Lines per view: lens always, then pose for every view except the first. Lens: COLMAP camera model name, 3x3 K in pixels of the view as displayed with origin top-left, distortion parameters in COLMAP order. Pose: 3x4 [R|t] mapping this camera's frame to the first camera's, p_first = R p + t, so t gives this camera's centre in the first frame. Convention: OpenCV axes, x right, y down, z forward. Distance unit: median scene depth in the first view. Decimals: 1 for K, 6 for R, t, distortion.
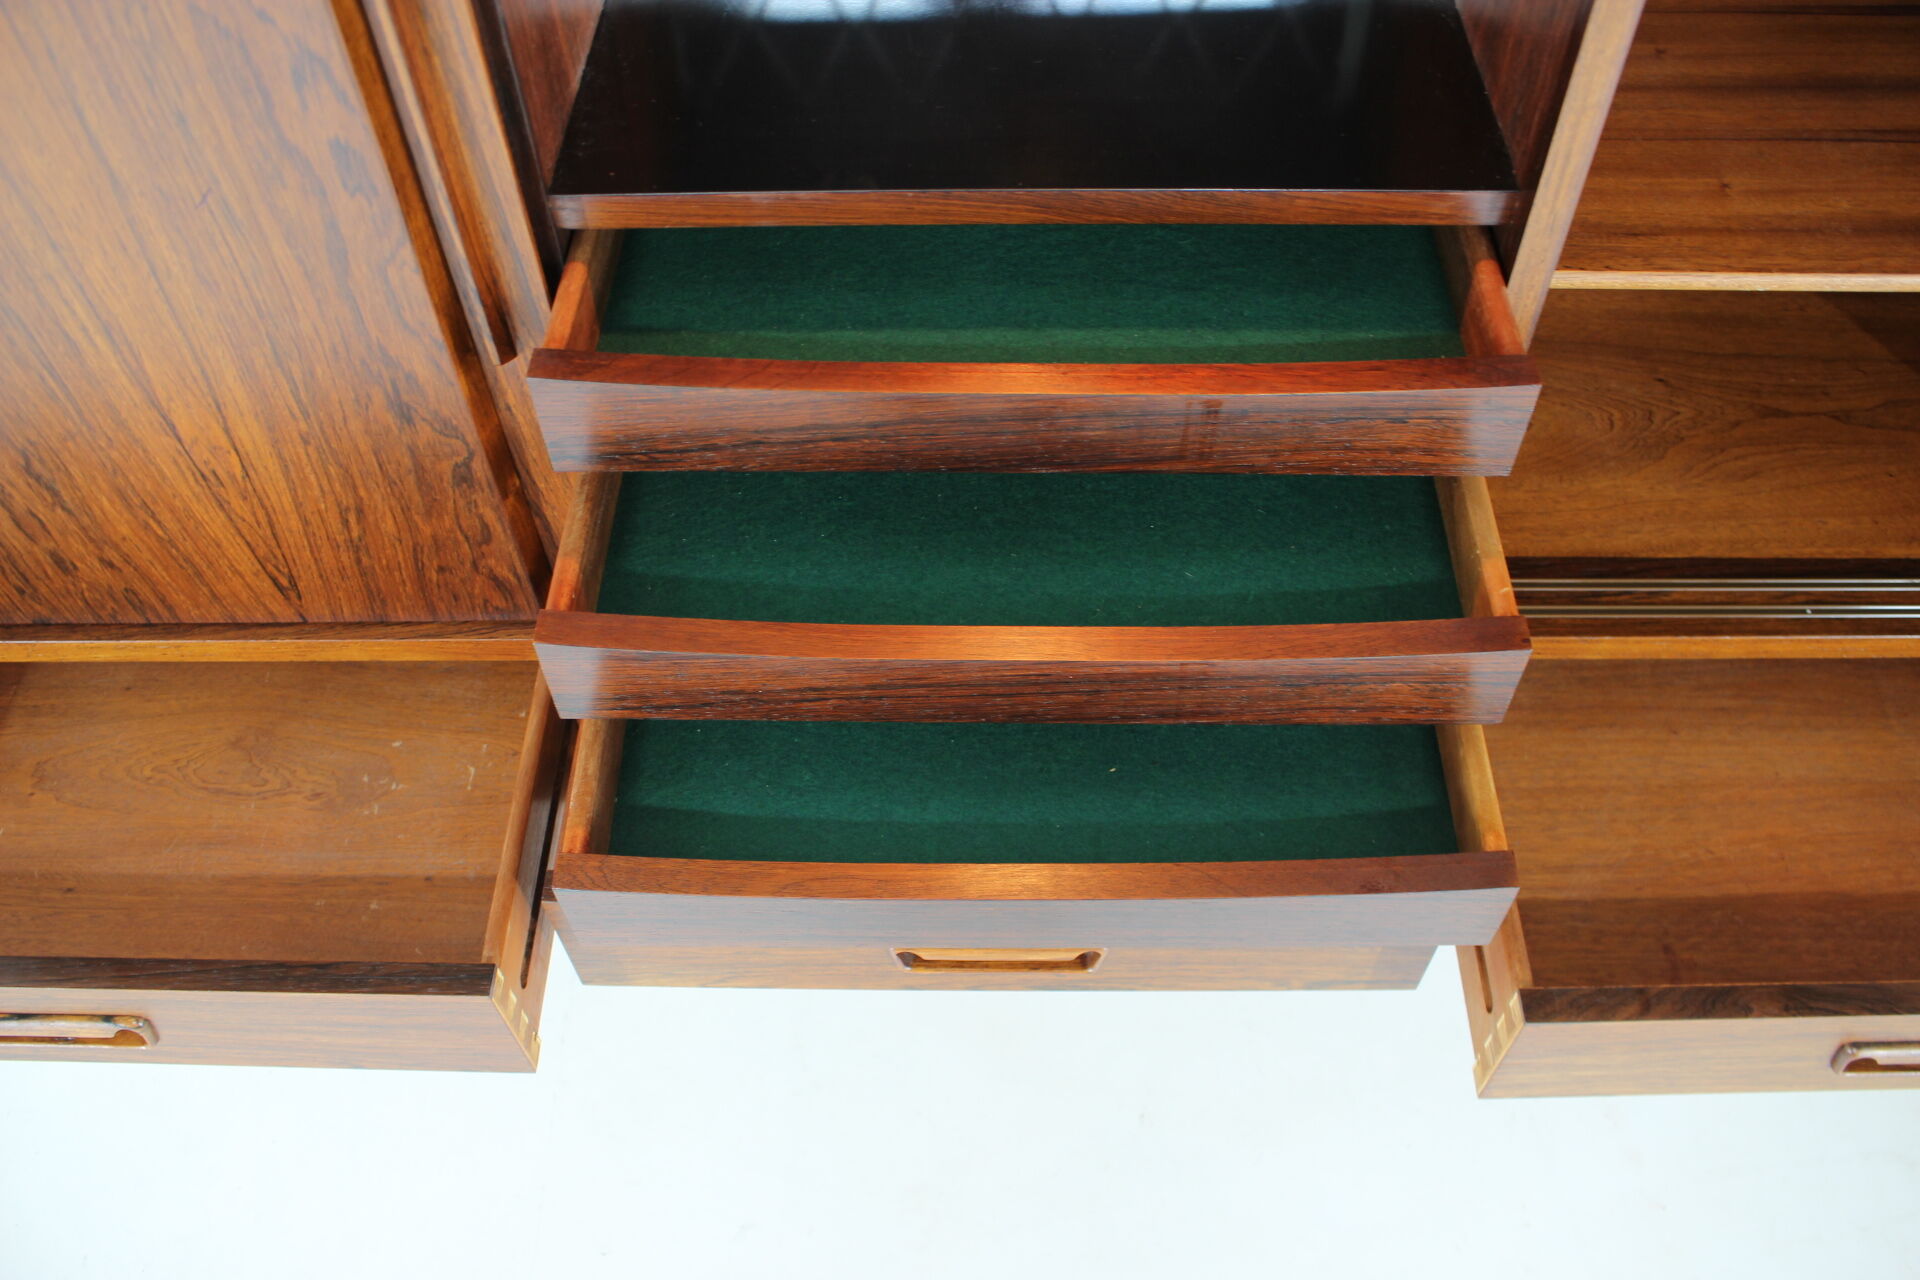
lens RADIAL K [[1625.4, 0, 966.6], [0, 1625.4, 661.3], [0, 0, 1]] dist [-0.147362, 0.113025]
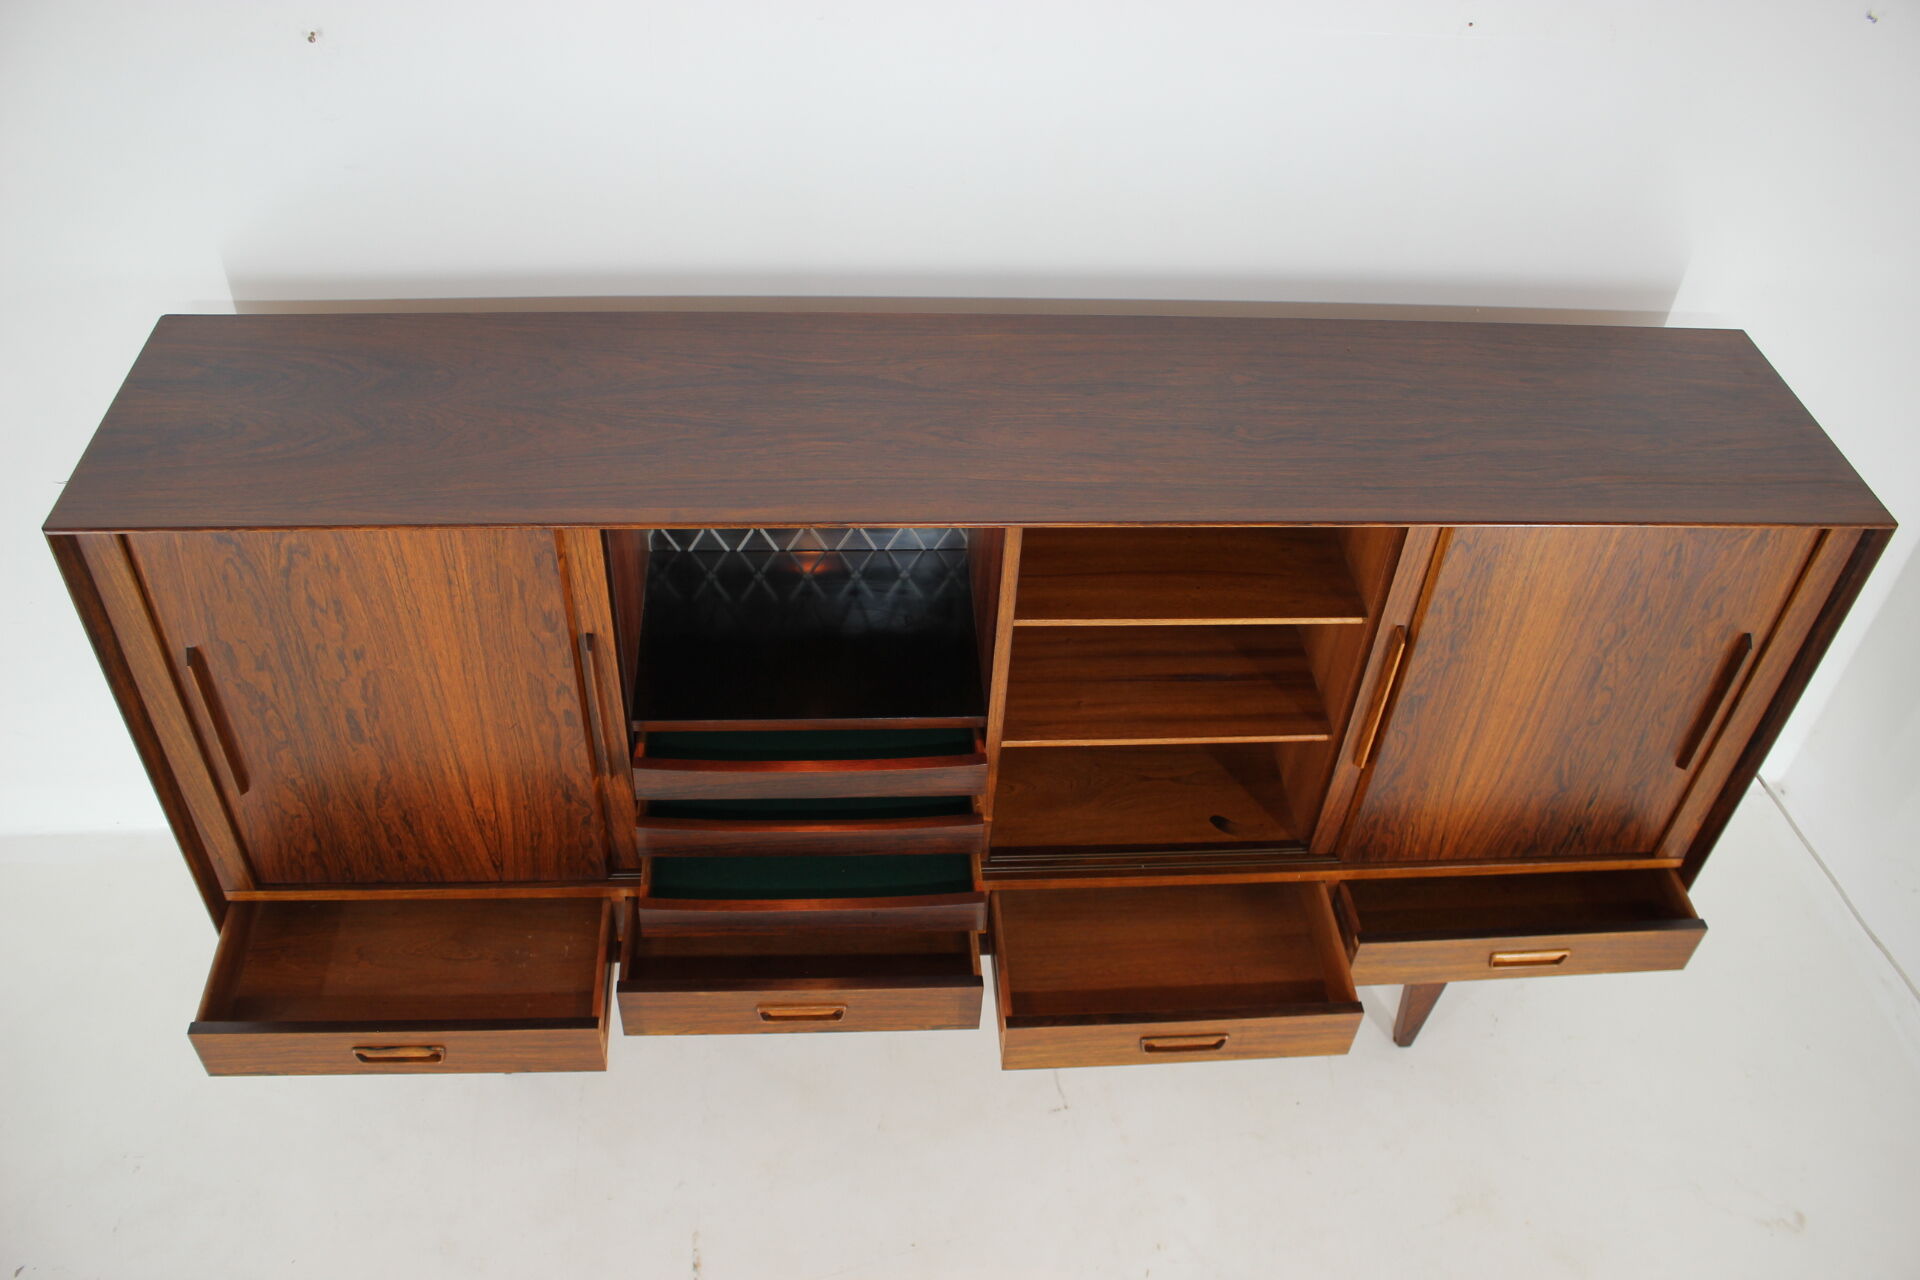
lens RADIAL K [[1625.4, 0, 966.6], [0, 1625.4, 661.3], [0, 0, 1]] dist [-0.147362, 0.113025]
pose [[0.993736, -0.003912, 0.111682, -0.002522], [0.022264, 0.986284, -0.163550, 0.060353], [-0.109510, 0.165012, 0.980193, -1.509886]]
